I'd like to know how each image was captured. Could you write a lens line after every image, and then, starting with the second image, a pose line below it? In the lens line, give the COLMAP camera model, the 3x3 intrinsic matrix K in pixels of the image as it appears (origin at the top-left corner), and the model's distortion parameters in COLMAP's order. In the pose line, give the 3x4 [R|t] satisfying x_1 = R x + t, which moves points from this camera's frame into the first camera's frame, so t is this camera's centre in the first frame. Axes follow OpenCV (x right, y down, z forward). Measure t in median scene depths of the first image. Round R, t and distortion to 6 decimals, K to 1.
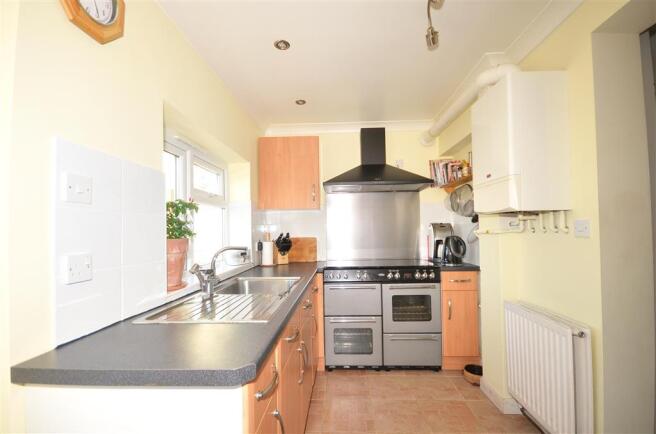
lens RADIAL K [[293.0, 0, 344.6], [0, 293.0, 226.7], [0, 0, 1]] dist [0.015235, 0.000104]
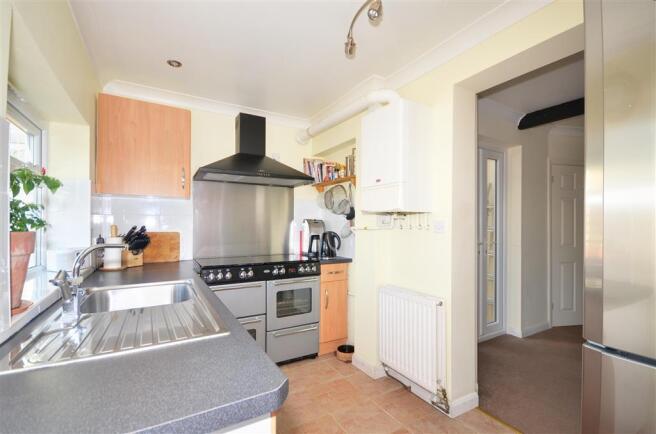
lens RADIAL K [[293.0, 0, 344.6], [0, 293.0, 226.7], [0, 0, 1]] dist [0.015235, 0.000104]
pose [[0.842396, 0.016961, 0.538592, -0.174467], [-0.024809, 0.999665, 0.007321, 0.004434], [-0.538288, -0.019529, 0.842535, 0.055258]]
